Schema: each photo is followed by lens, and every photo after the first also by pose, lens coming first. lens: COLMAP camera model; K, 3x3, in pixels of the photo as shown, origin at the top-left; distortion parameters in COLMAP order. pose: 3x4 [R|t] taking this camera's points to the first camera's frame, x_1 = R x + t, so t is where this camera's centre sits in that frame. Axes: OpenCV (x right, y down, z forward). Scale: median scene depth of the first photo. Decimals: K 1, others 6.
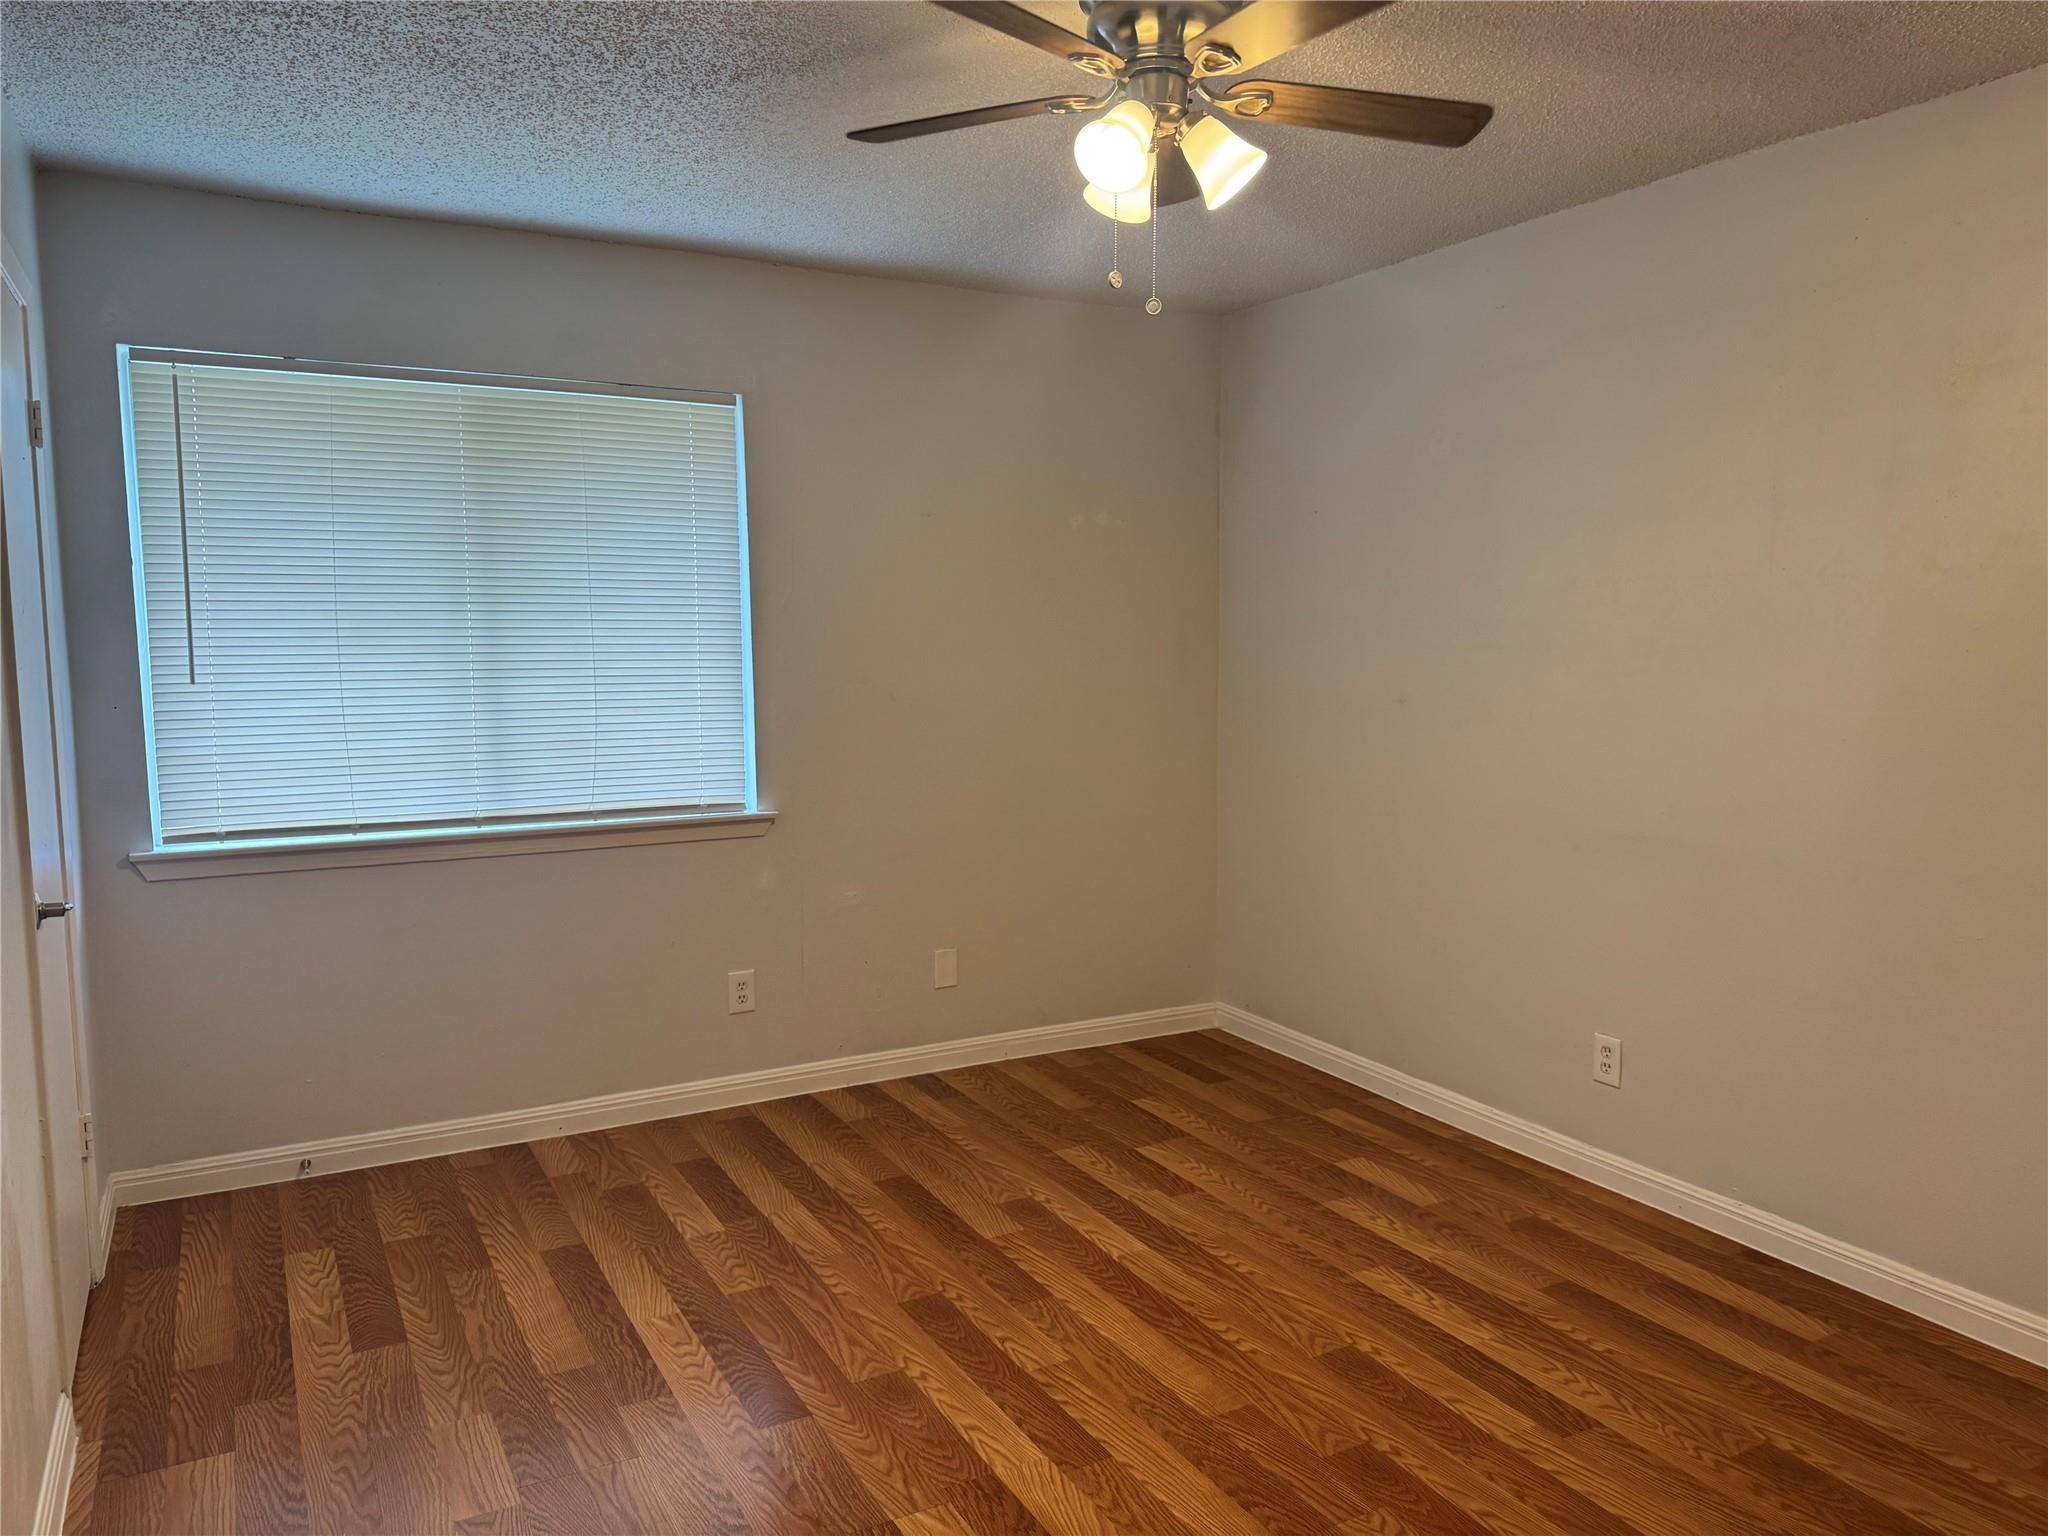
lens RADIAL K [[1452.2, 0, 1024.0], [0, 1452.2, 768.0], [0, 0, 1]] dist [0.091706, -0.117602]
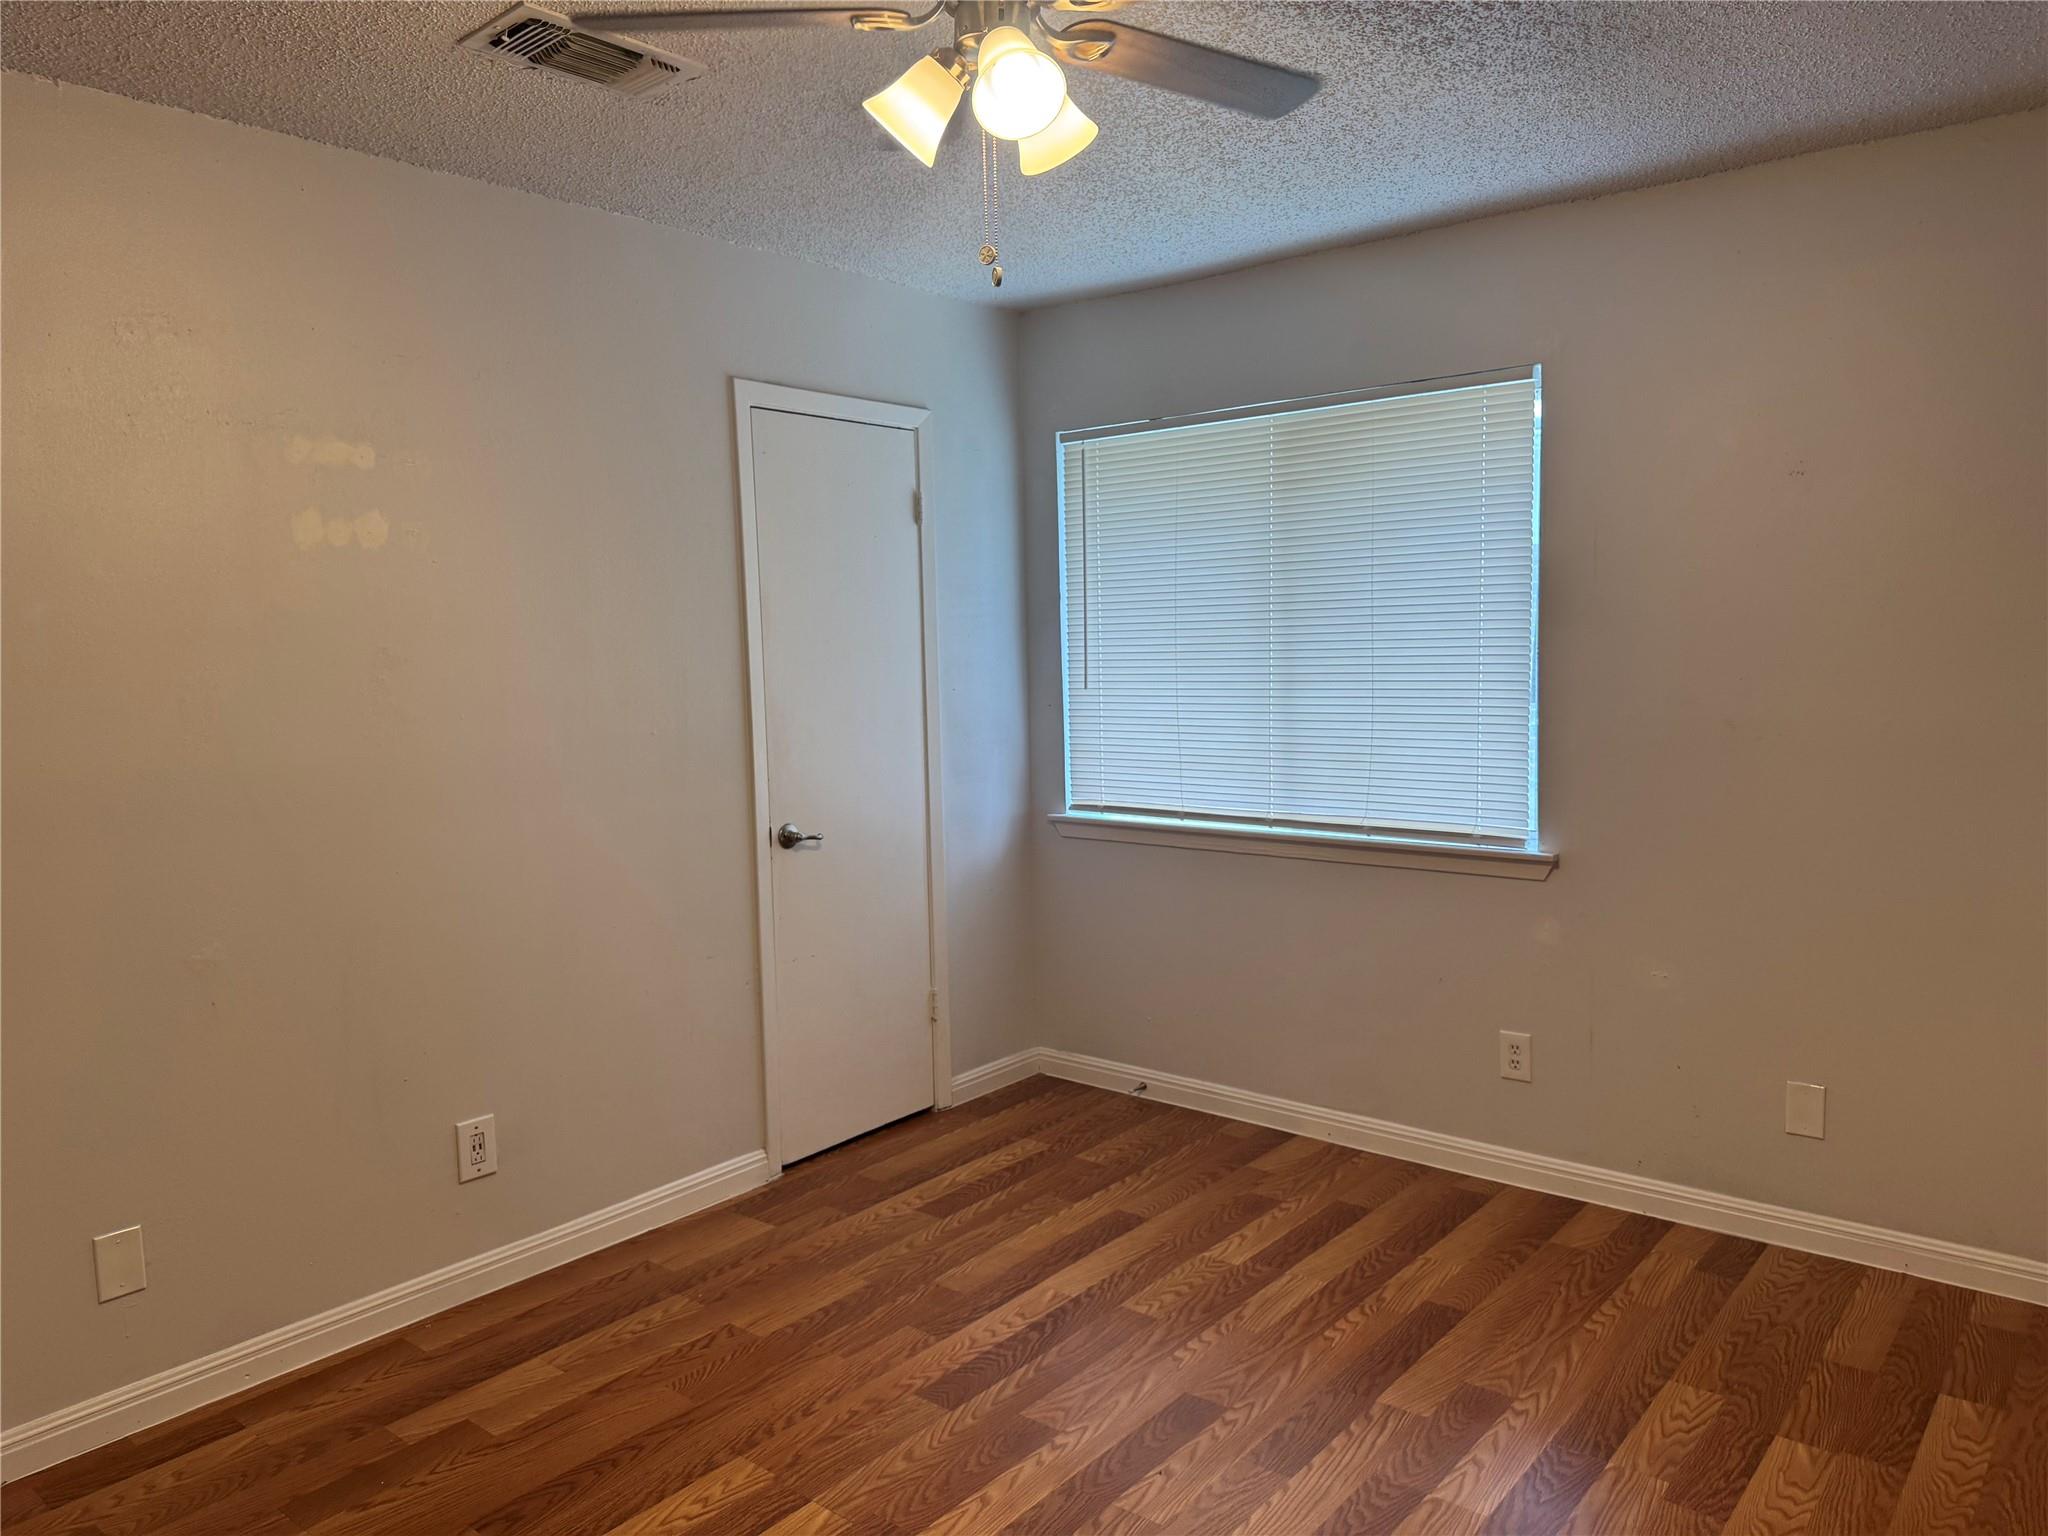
lens RADIAL K [[1452.2, 0, 1024.0], [0, 1452.2, 768.0], [0, 0, 1]] dist [0.091706, -0.117602]
pose [[0.369527, 0.078632, -0.925887, 0.561739], [-0.068896, 0.995989, 0.057089, -0.053113], [0.926662, 0.042693, 0.373462, 0.449232]]
